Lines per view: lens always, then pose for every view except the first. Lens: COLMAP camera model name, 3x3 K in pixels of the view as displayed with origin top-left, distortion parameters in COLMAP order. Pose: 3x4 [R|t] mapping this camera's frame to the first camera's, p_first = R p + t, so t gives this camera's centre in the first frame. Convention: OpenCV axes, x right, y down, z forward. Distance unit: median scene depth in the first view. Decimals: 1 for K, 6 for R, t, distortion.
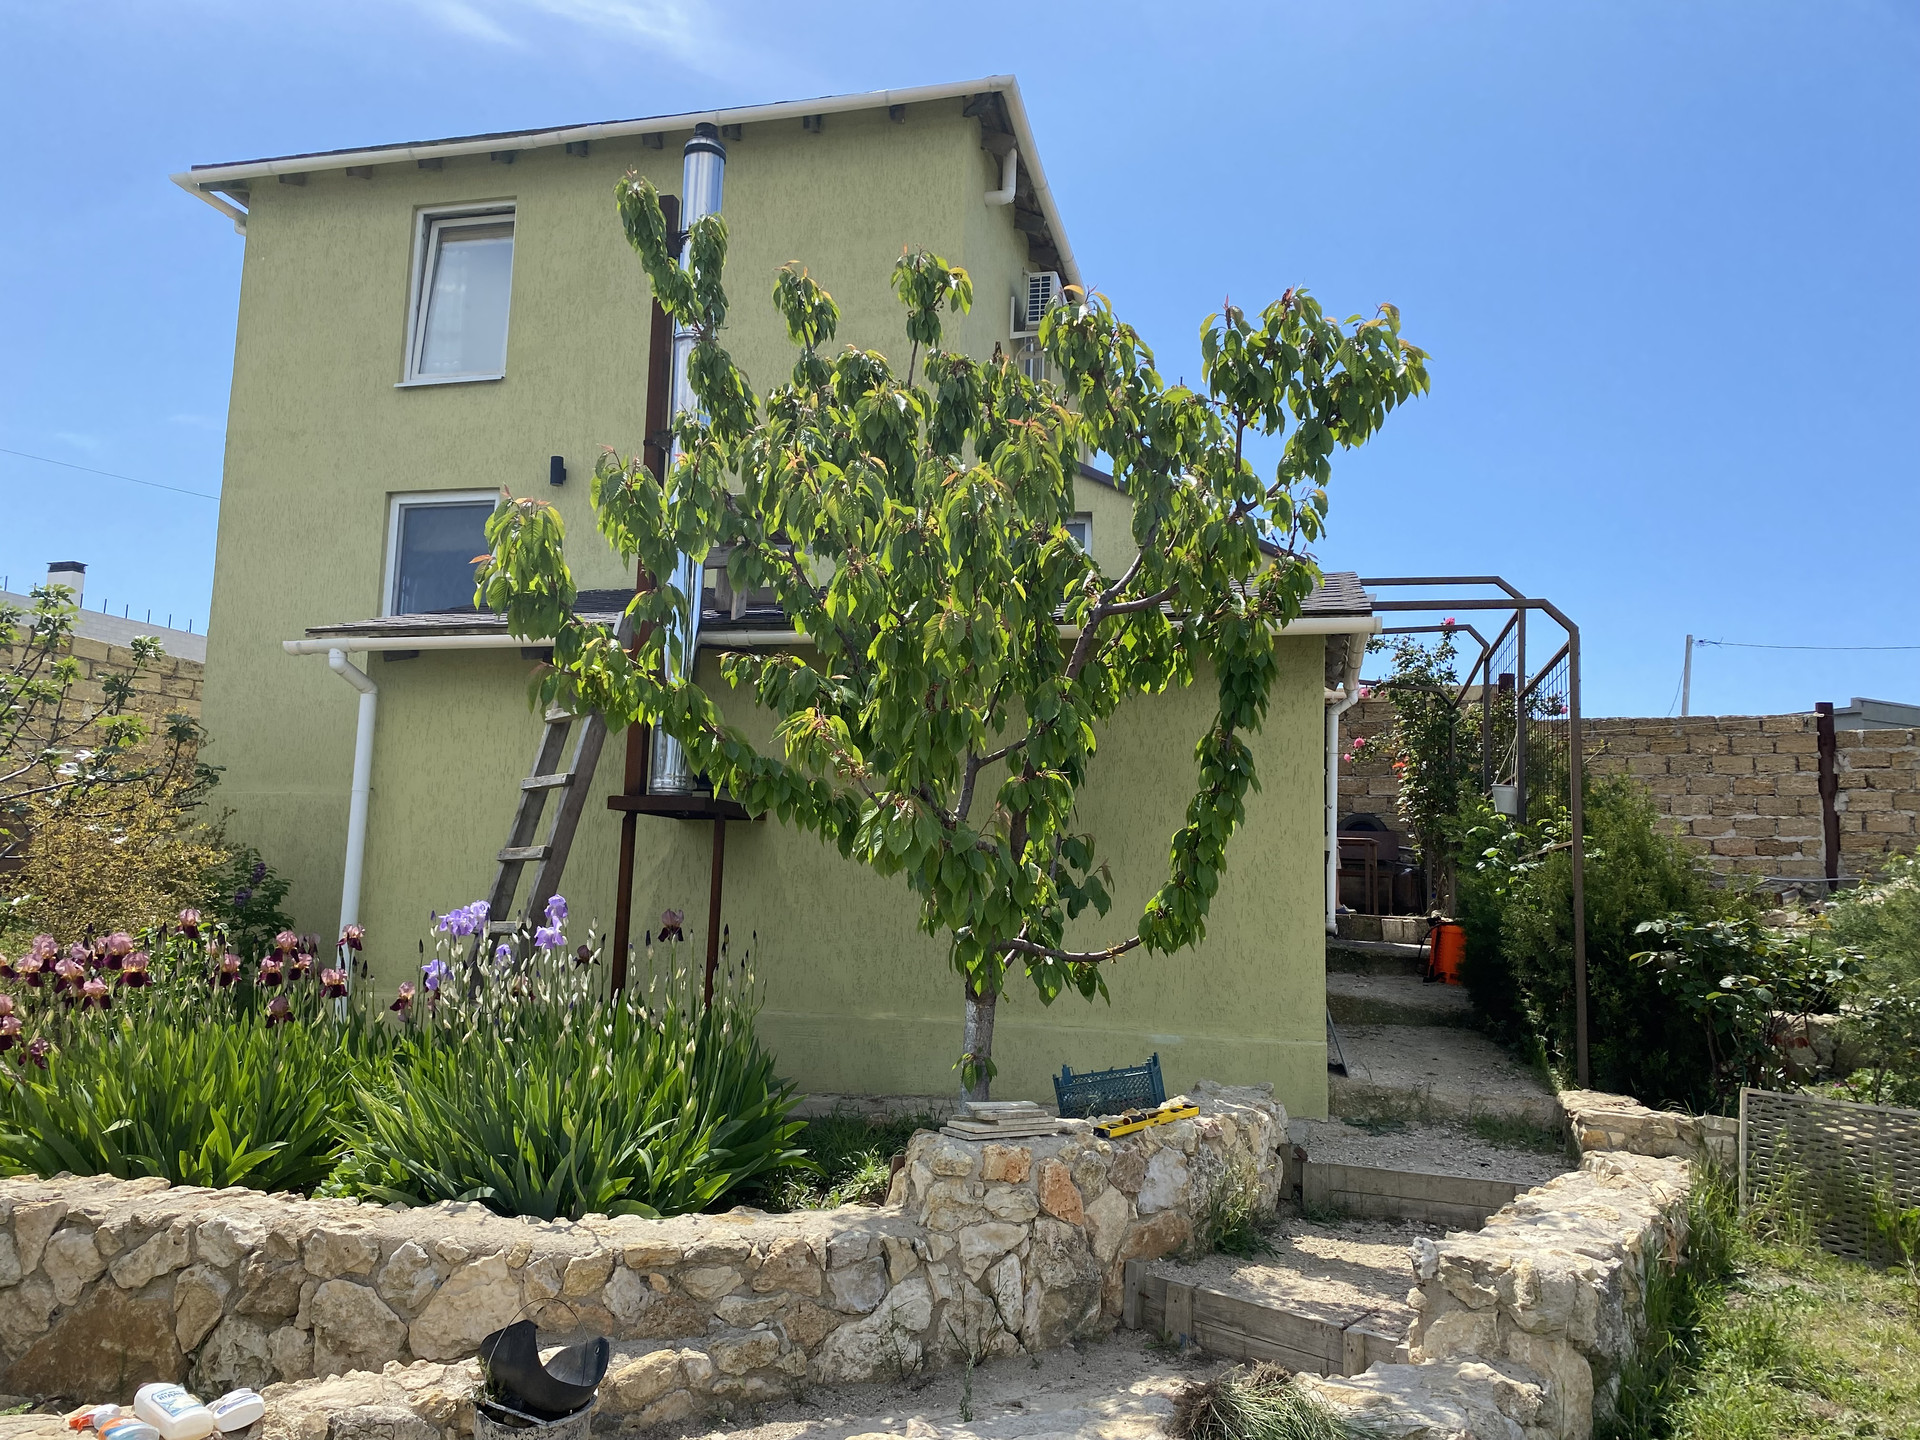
lens RADIAL K [[1466.4, 0, 938.3], [0, 1466.4, 728.9], [0, 0, 1]] dist [0.039899, -0.048216]
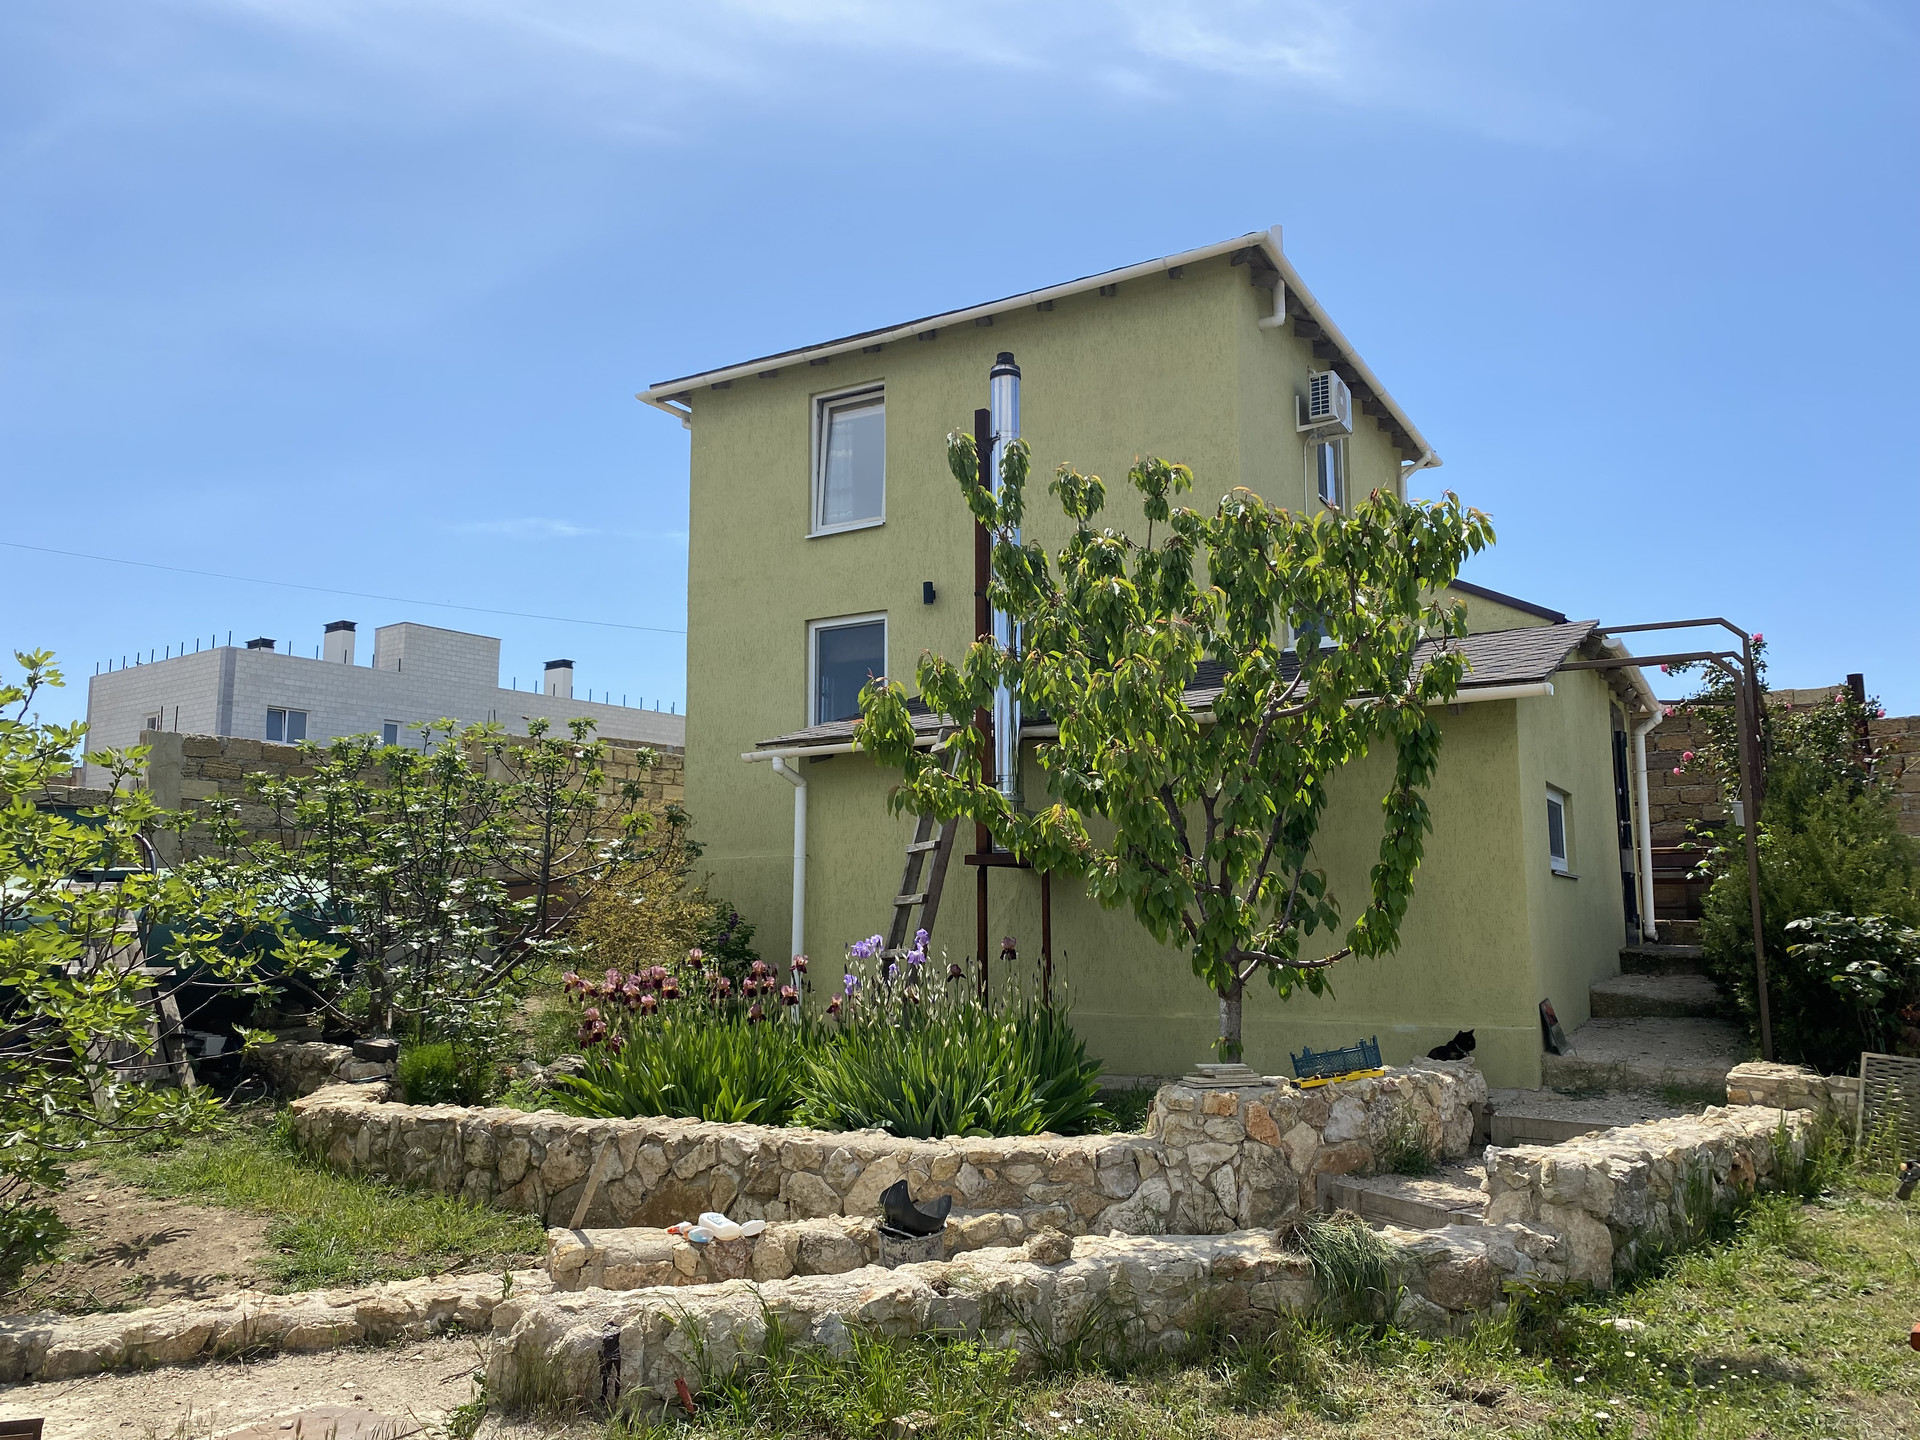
lens RADIAL K [[1448.9, 0, 960.0], [0, 1448.9, 720.0], [0, 0, 1]] dist [0.126886, -0.185412]
pose [[0.962609, -0.076194, -0.259959, 0.180886], [0.069946, 0.996998, -0.033213, -0.048895], [0.261709, 0.013788, 0.965048, -0.427580]]
